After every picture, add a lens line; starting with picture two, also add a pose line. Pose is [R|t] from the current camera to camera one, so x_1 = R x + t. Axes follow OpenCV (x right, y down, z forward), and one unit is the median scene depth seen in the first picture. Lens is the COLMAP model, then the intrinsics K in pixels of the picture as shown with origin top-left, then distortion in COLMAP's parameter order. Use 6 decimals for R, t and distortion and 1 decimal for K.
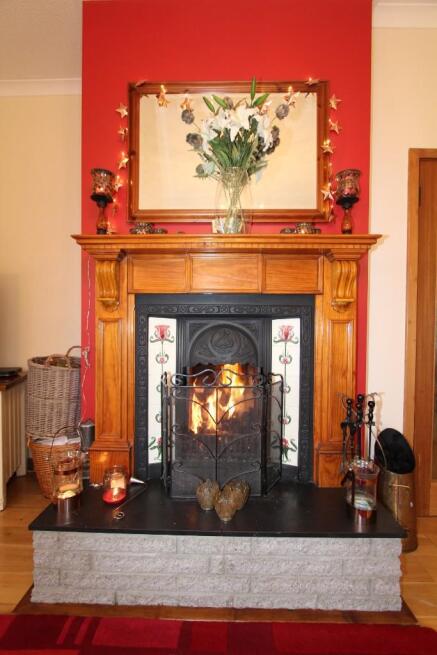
lens RADIAL K [[300.0, 0, 225.1], [0, 300.0, 332.8], [0, 0, 1]] dist [-0.014992, 0.001177]
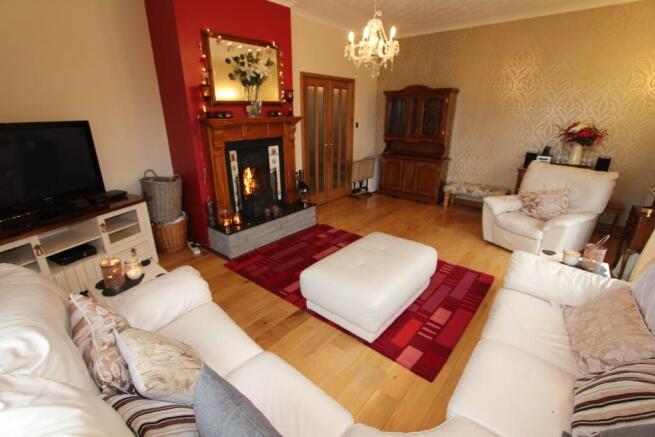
lens RADIAL K [[300.0, 0, 325.4], [0, 300.0, 220.0], [0, 0, 1]] dist [-0.014992, 0.001177]
pose [[0.634430, -0.273232, 0.723079, -1.582134], [0.018419, 0.940521, 0.339237, -0.318675], [-0.772761, -0.201903, 0.601727, -1.061778]]
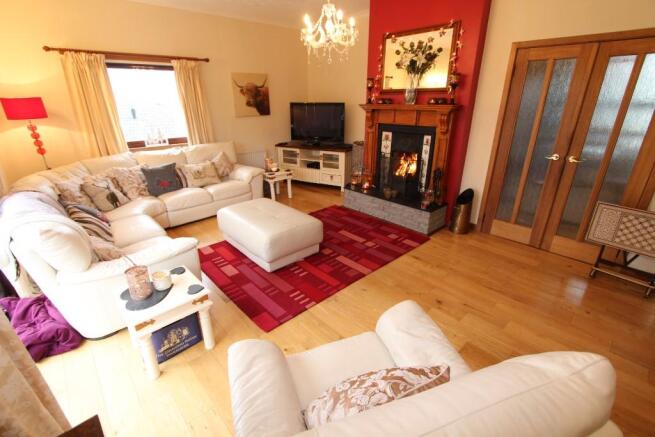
lens RADIAL K [[300.0, 0, 326.4], [0, 300.0, 220.7], [0, 0, 1]] dist [-0.014992, 0.001177]
pose [[0.689040, 0.265739, -0.674245, 1.494599], [-0.000657, 0.930577, 0.366095, -0.299756], [0.724723, -0.251811, 0.641380, -1.396101]]
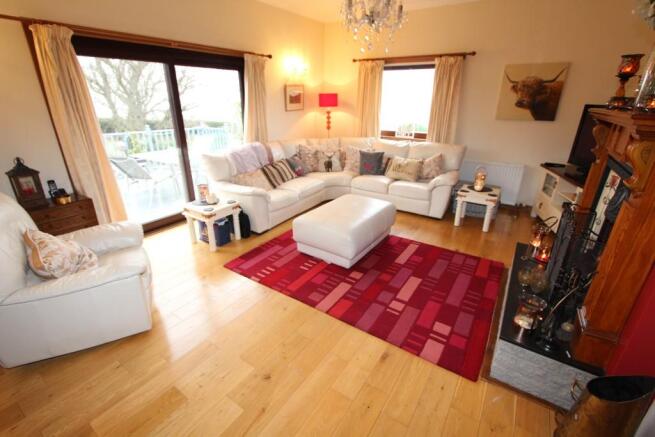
lens RADIAL K [[300.0, 0, 320.7], [0, 300.0, 220.9], [0, 0, 1]] dist [-0.014992, 0.001177]
pose [[-0.554696, 0.307317, -0.773220, 1.536207], [-0.020510, 0.923959, 0.381942, -0.304801], [0.831800, 0.227720, -0.506213, 0.641247]]
